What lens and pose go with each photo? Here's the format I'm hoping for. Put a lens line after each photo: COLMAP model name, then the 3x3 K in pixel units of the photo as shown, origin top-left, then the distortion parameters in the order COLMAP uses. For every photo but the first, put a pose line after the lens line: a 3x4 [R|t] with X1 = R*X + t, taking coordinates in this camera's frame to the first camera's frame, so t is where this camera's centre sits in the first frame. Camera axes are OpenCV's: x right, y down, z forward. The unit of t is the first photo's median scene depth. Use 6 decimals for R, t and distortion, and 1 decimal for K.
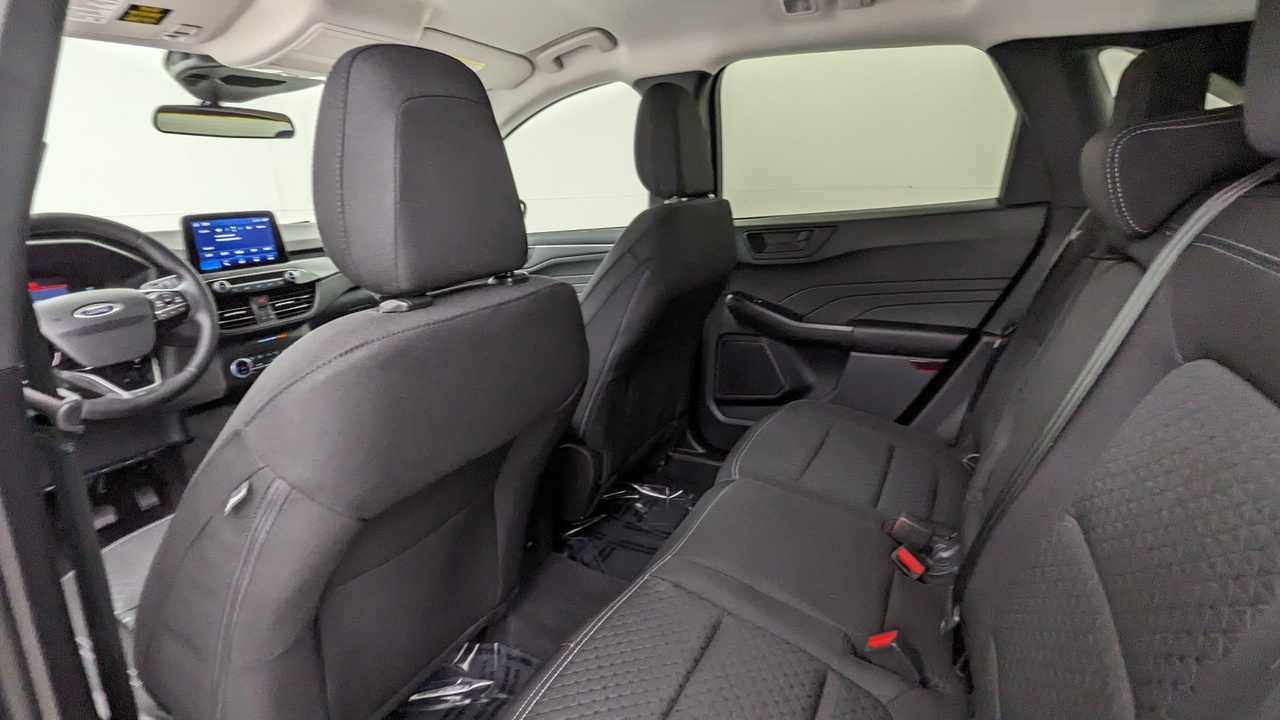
lens RADIAL K [[617.8, 0, 635.6], [0, 617.8, 363.2], [0, 0, 1]] dist [0.000645, -0.001961]
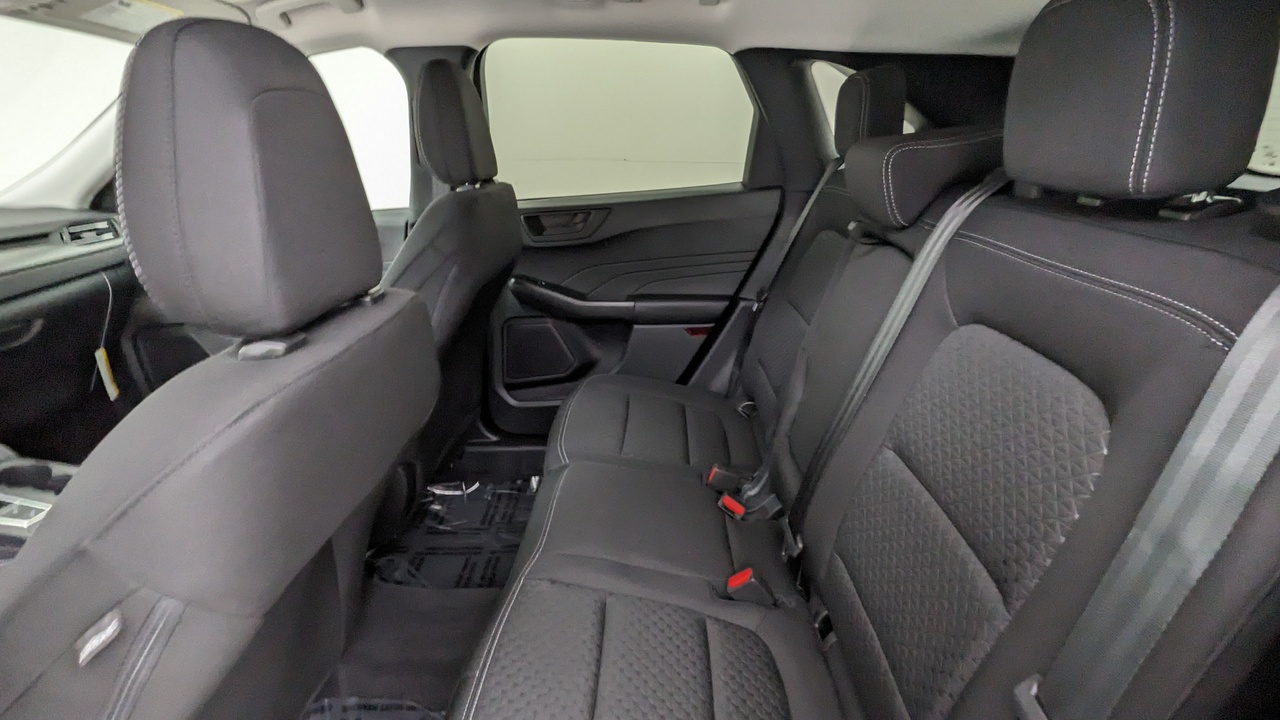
lens RADIAL K [[617.8, 0, 640.3], [0, 617.8, 364.5], [0, 0, 1]] dist [0.000645, -0.001961]
pose [[0.897364, -0.127971, 0.422328, -0.128700], [0.106236, 0.991530, 0.074716, -0.036091], [-0.428312, -0.022181, 0.903359, 0.023418]]
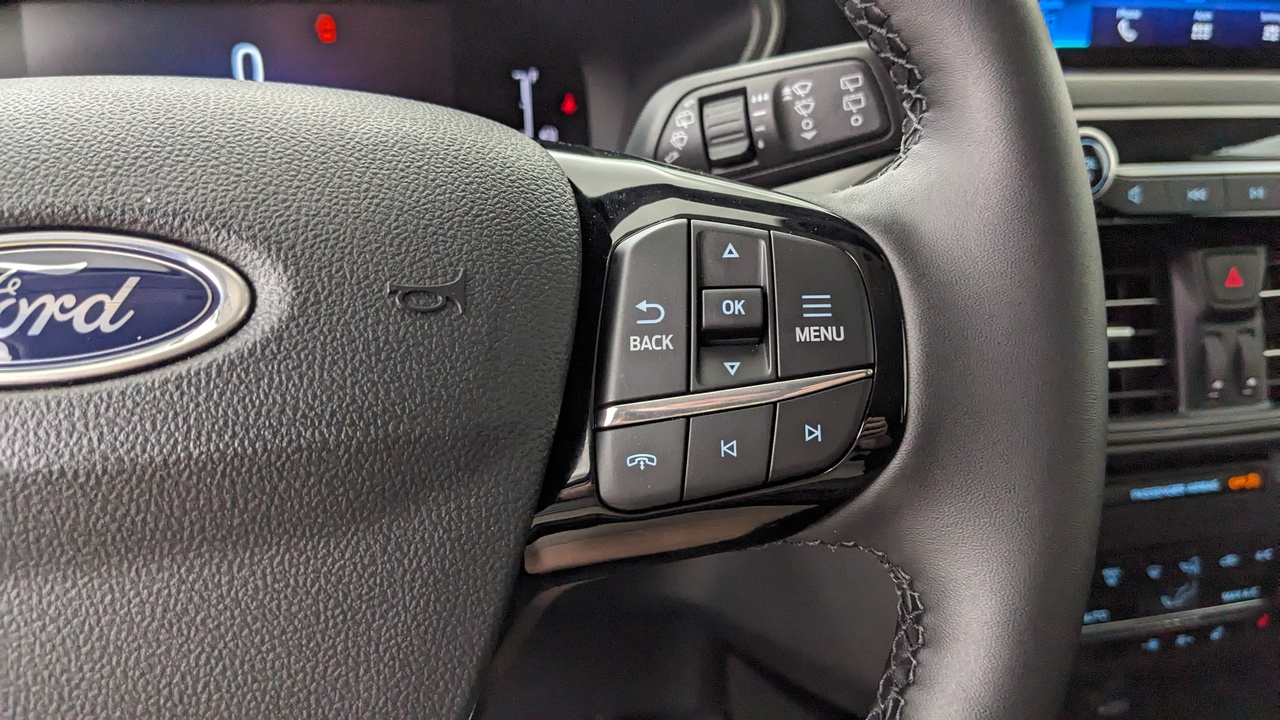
lens RADIAL K [[1131.9, 0, 641.4], [0, 1131.9, 352.1], [0, 0, 1]] dist [-0.047820, -0.025910]
pose [[0.667682, 0.295928, -0.683102, -0.612490], [-0.257166, 0.952793, 0.161401, -0.109697], [0.698618, 0.067906, 0.712265, 0.824850]]
